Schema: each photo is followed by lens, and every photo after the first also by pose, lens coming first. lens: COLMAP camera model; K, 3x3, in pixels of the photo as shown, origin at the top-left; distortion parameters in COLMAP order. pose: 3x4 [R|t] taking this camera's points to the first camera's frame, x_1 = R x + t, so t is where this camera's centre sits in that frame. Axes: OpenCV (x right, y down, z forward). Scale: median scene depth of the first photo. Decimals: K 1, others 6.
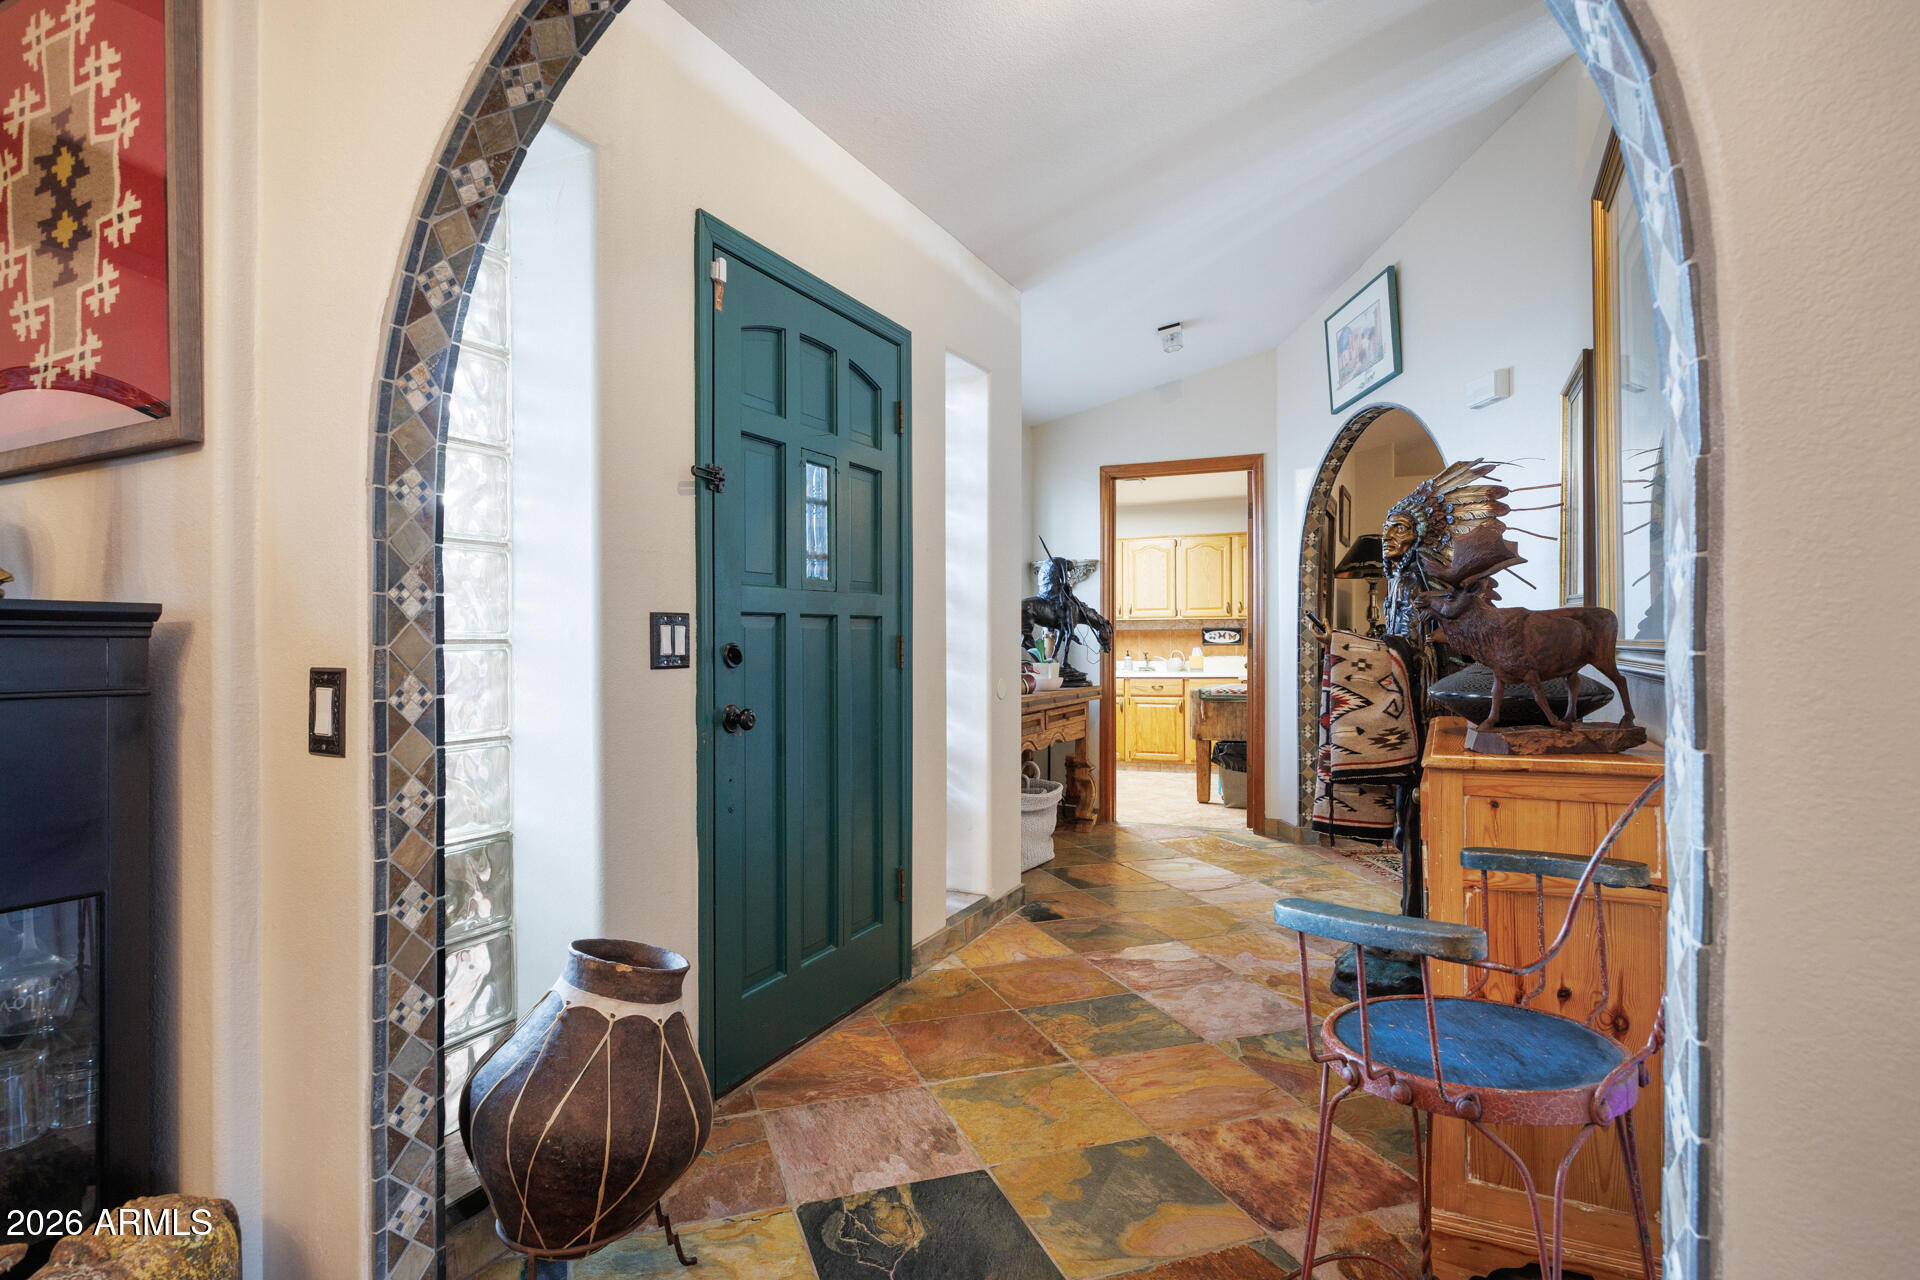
lens RADIAL K [[1001.9, 0, 954.4], [0, 1001.9, 634.4], [0, 0, 1]] dist [-0.003048, 0.000613]
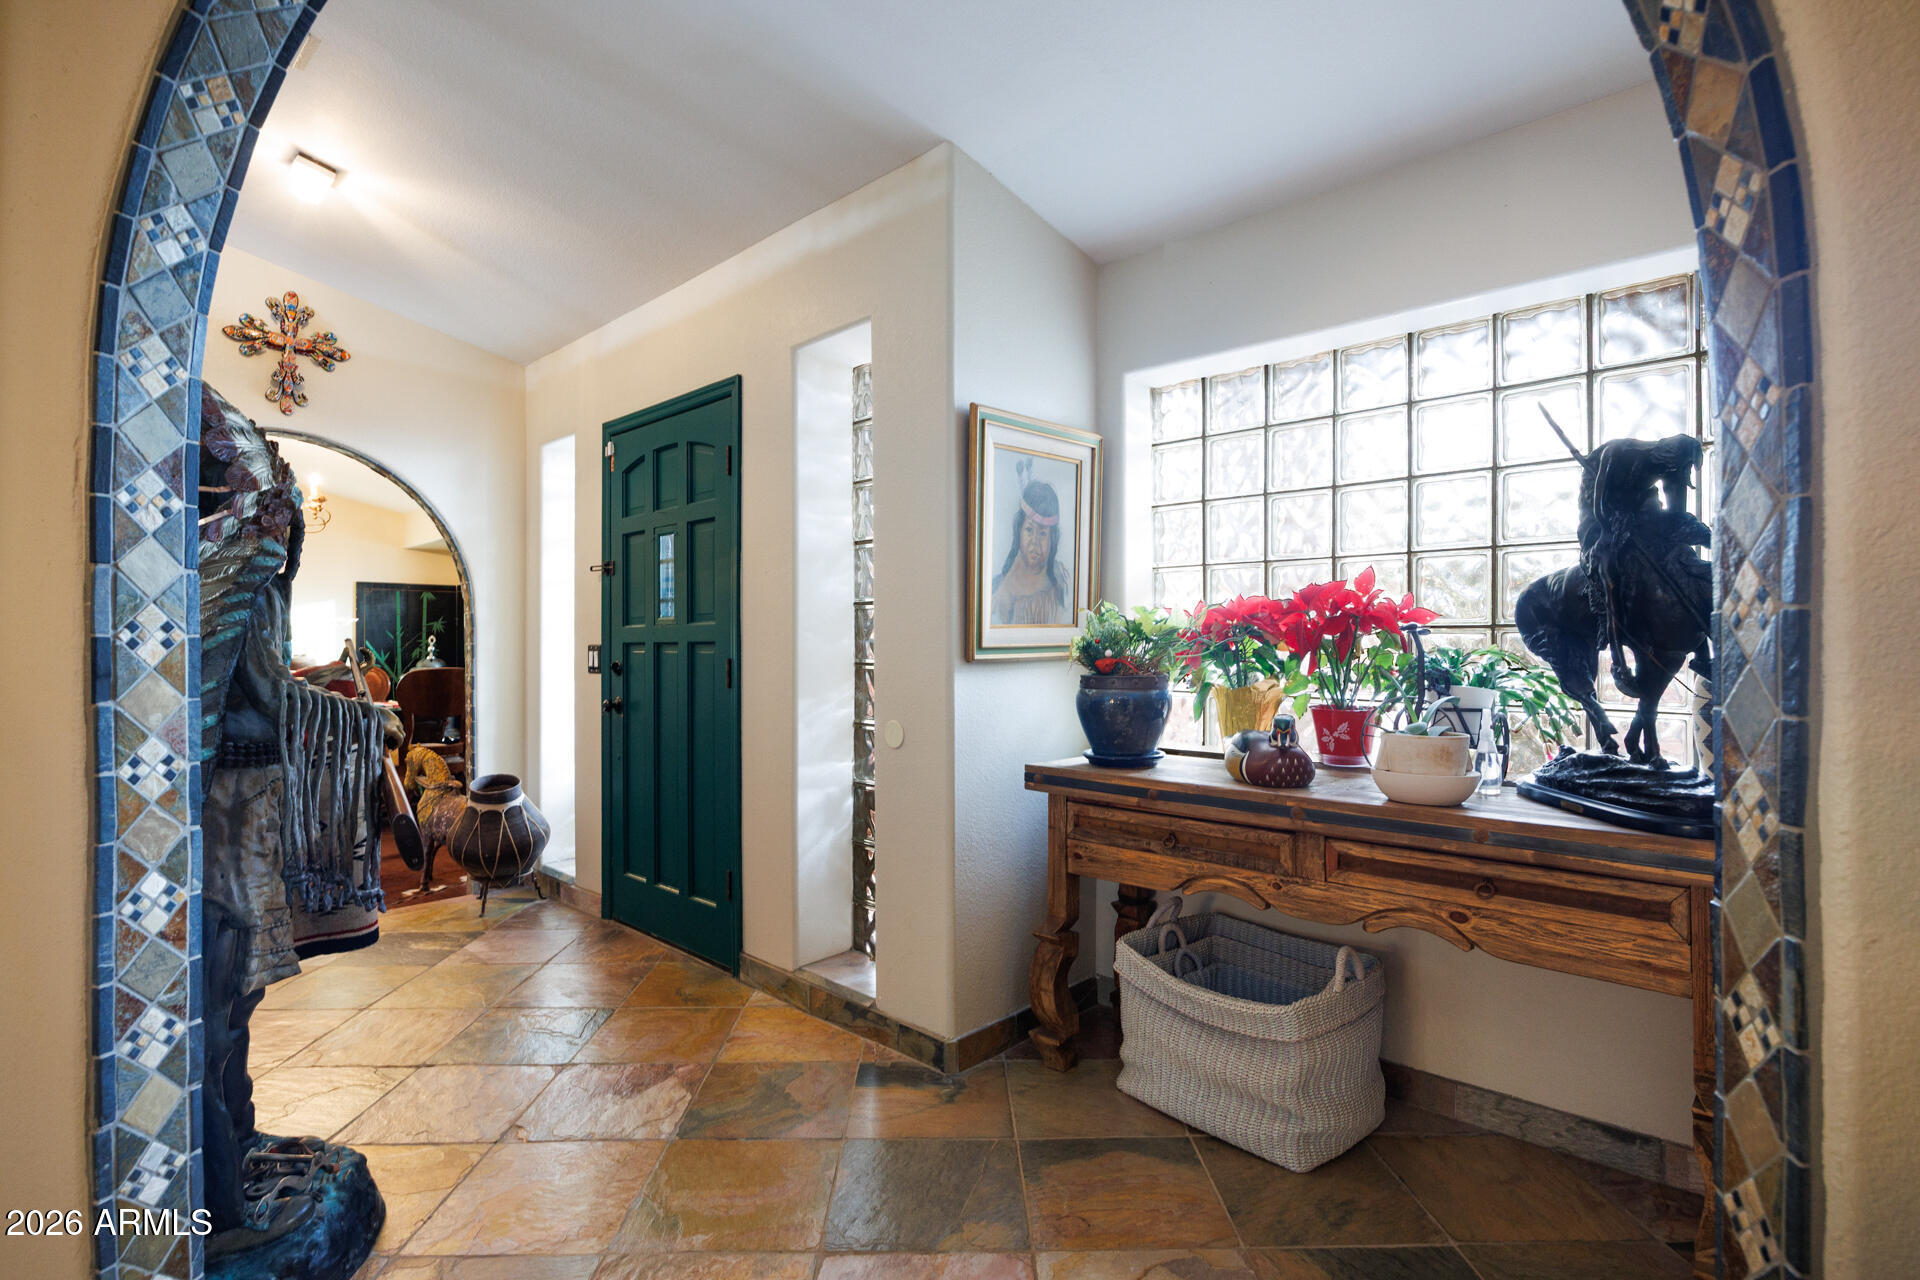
lens RADIAL K [[927.7, 0, 948.8], [0, 927.7, 643.1], [0, 0, 1]] dist [-0.003102, -0.000087]
pose [[-0.320201, 0.004581, -0.947338, 0.798134], [0.006435, 0.999976, 0.002661, -0.016330], [0.947328, -0.005244, -0.320223, 1.487808]]
